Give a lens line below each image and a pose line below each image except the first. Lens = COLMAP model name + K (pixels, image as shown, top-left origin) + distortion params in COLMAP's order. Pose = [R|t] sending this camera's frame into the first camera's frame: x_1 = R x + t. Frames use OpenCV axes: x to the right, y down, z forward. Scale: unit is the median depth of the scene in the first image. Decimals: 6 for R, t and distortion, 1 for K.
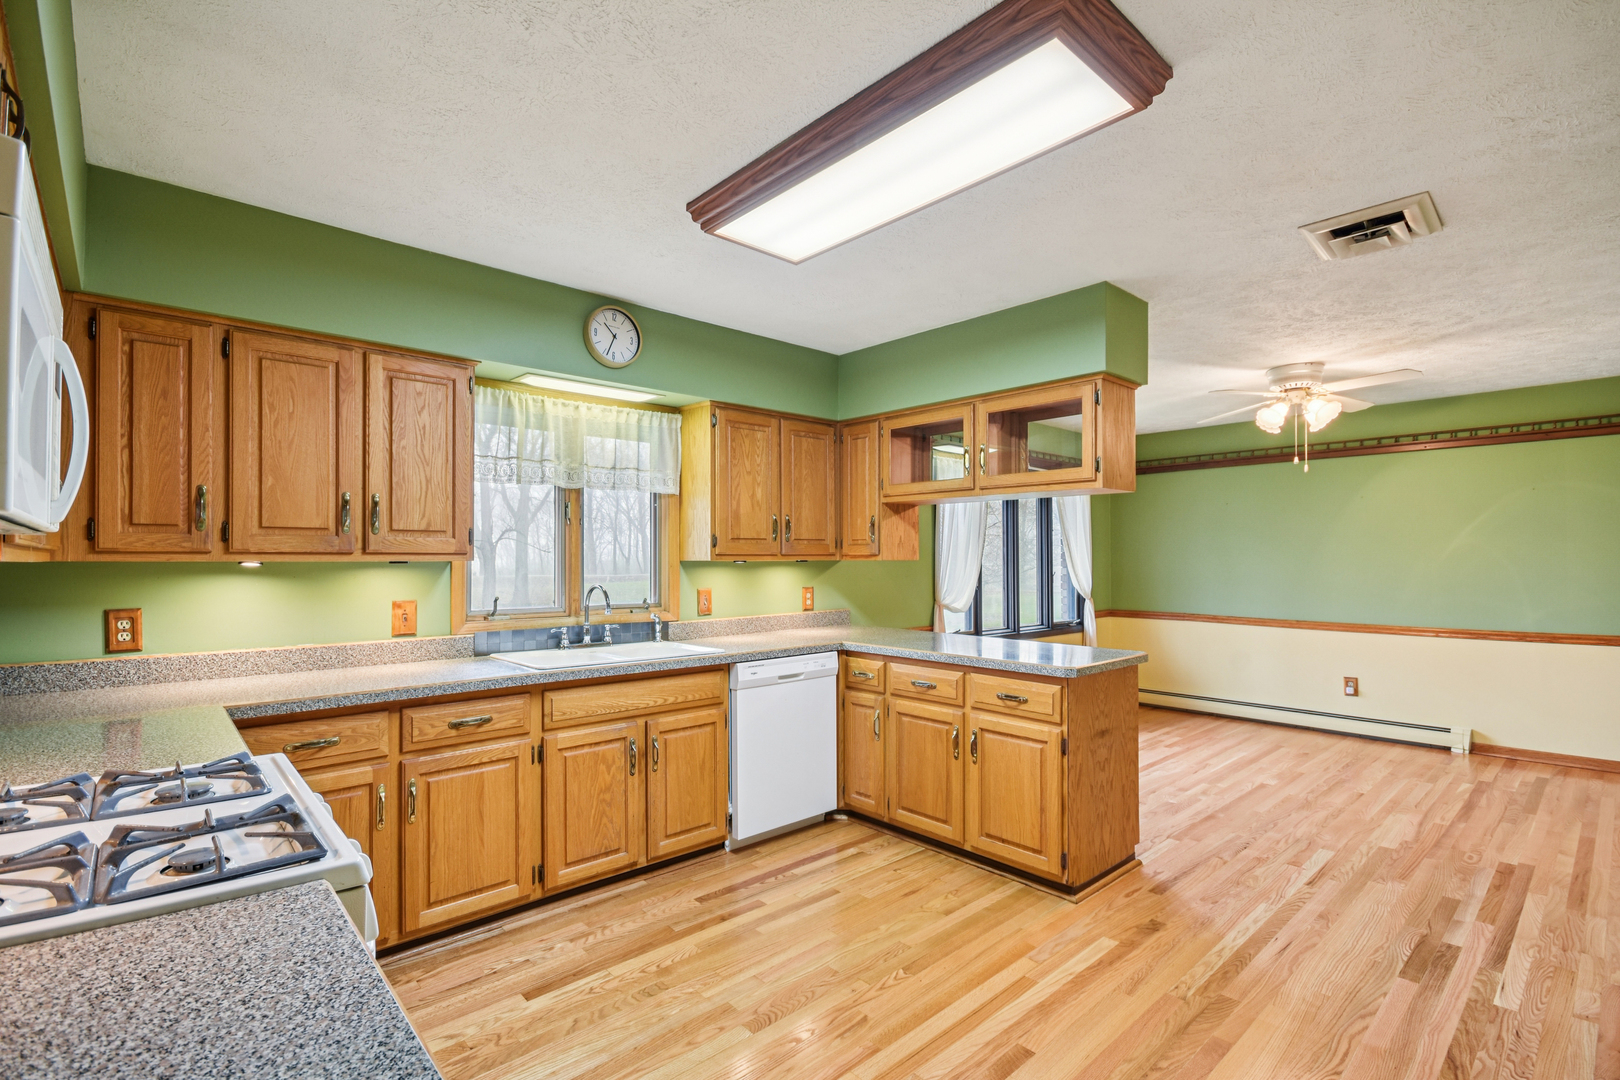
lens RADIAL K [[763.5, 0, 815.9], [0, 763.5, 553.2], [0, 0, 1]] dist [-0.008062, 0.000429]
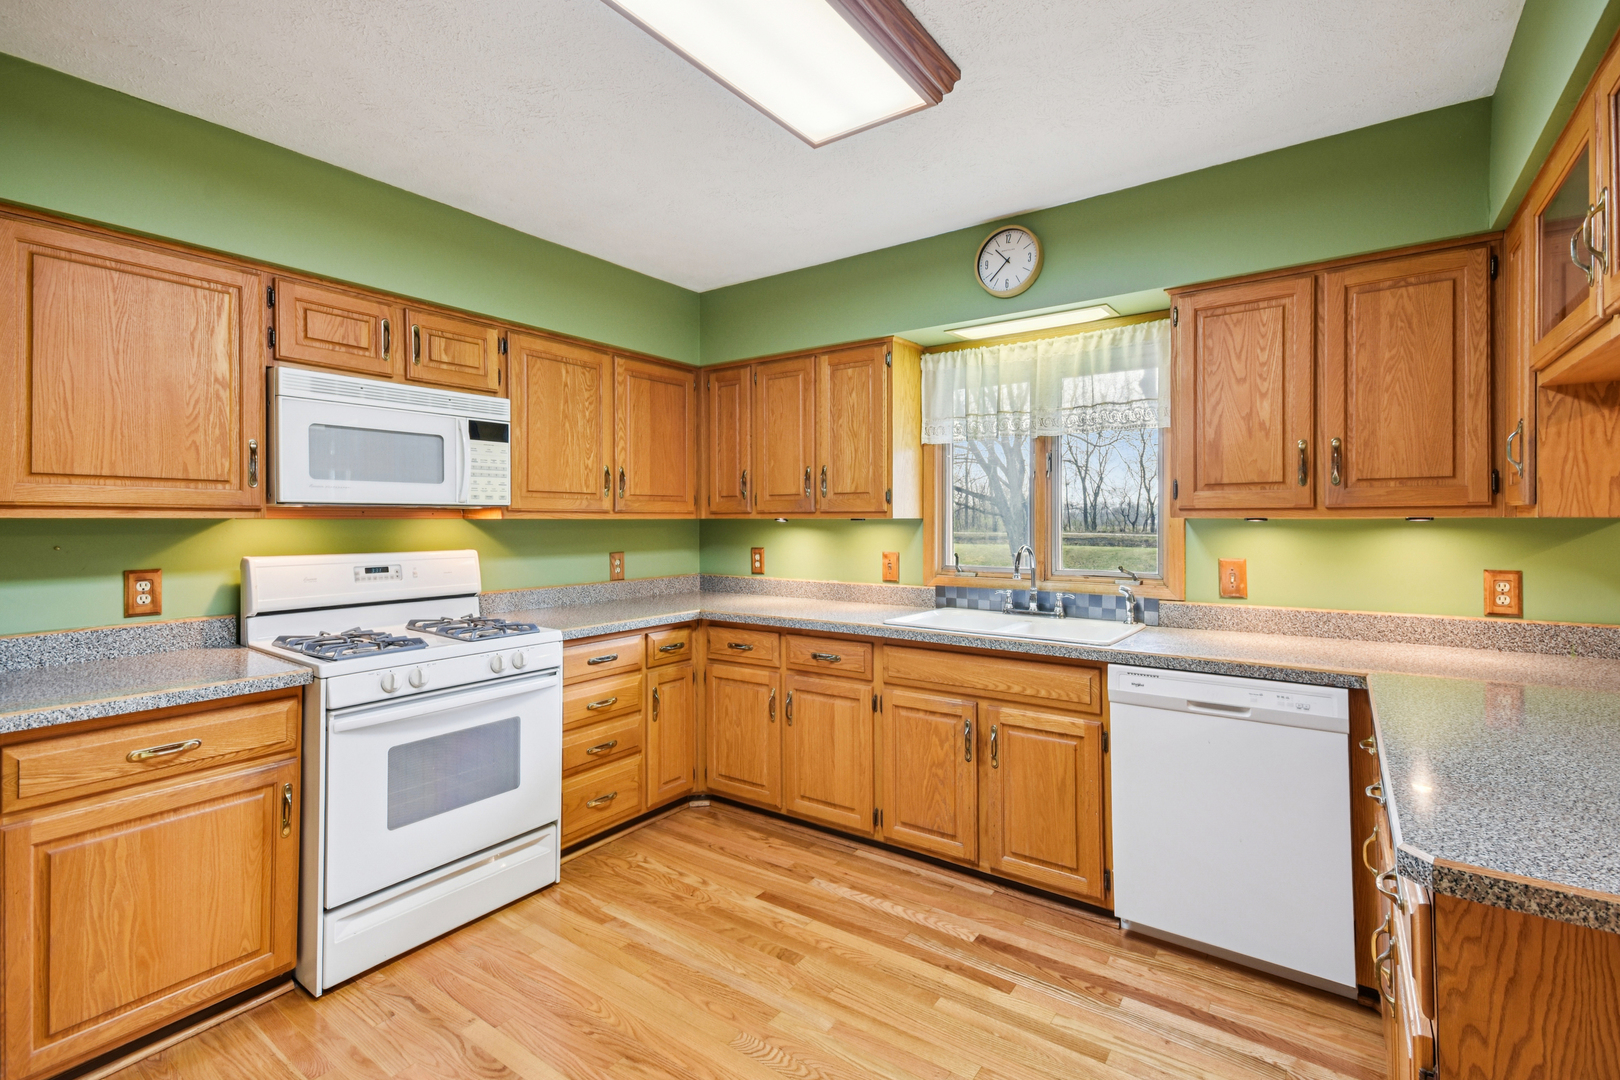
lens RADIAL K [[721.4, 0, 797.9], [0, 721.4, 529.0], [0, 0, 1]] dist [-0.005254, -0.001445]
pose [[0.199389, 0.009295, -0.979876, 0.532771], [0.004549, 0.999935, 0.010411, 0.013630], [0.979910, -0.006534, 0.199334, 0.644628]]
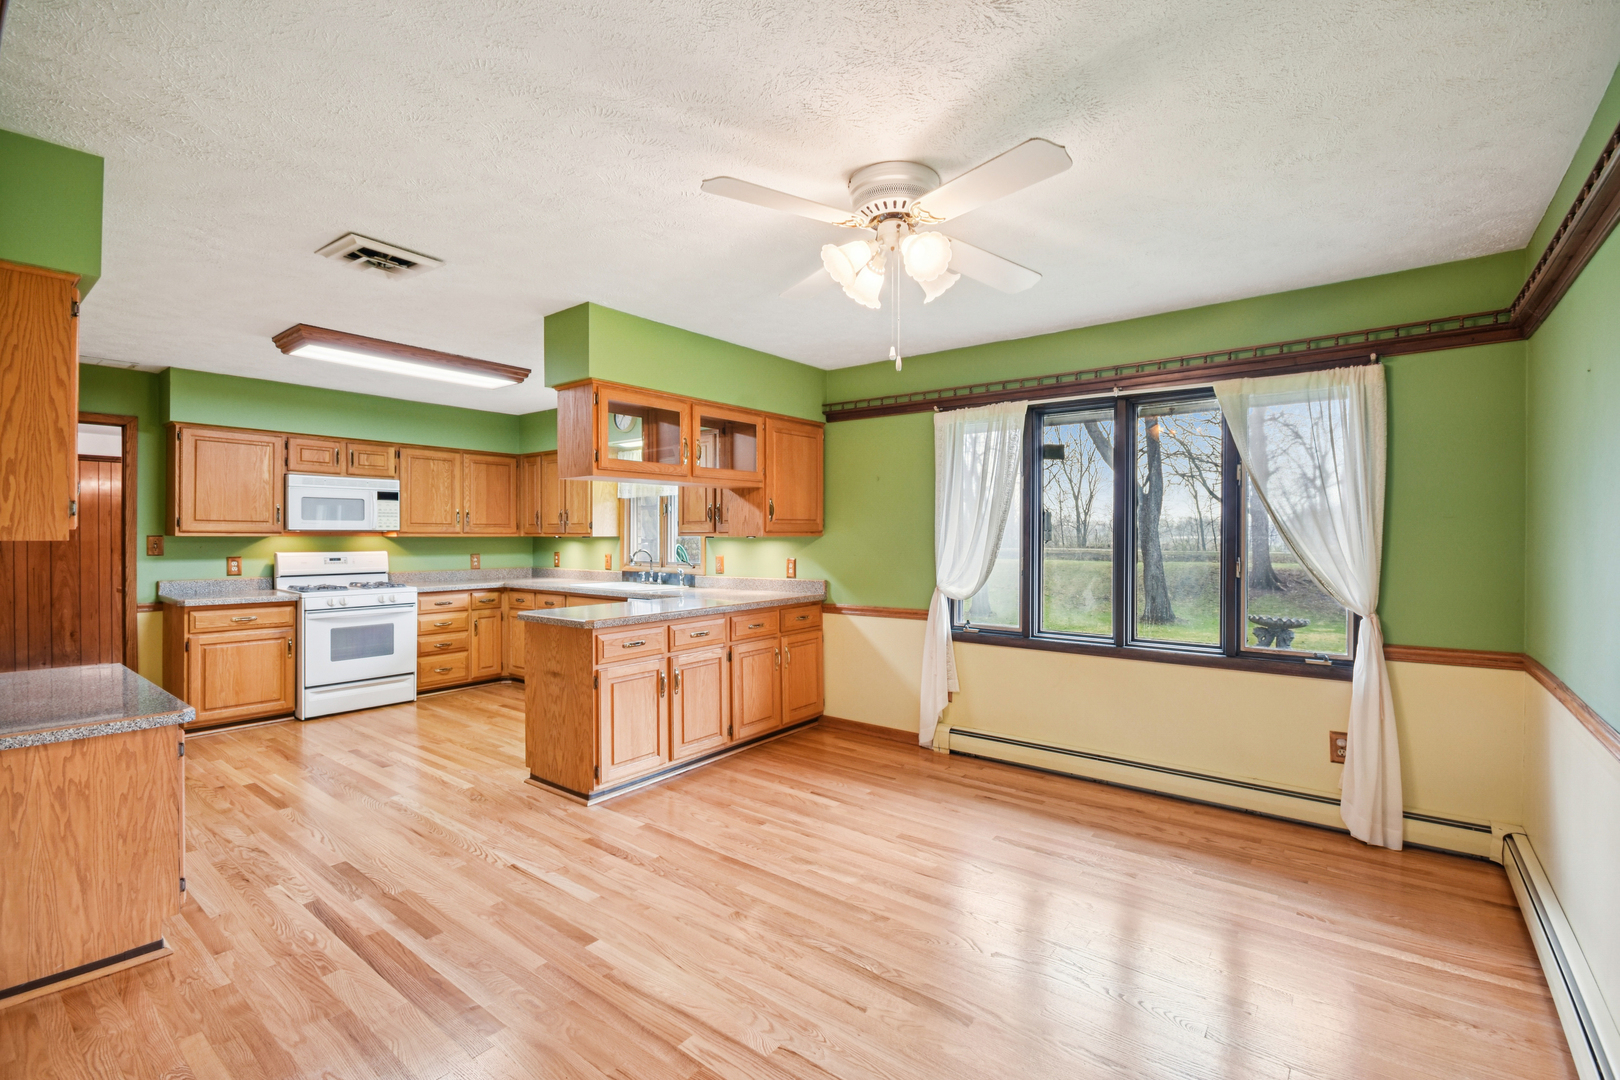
lens RADIAL K [[721.4, 0, 823.5], [0, 721.4, 540.2], [0, 0, 1]] dist [-0.005254, -0.001445]
pose [[0.166599, 0.003701, -0.986018, 1.664716], [0.002872, 0.999987, 0.004238, 0.013949], [0.986021, -0.003538, 0.166586, 1.269773]]
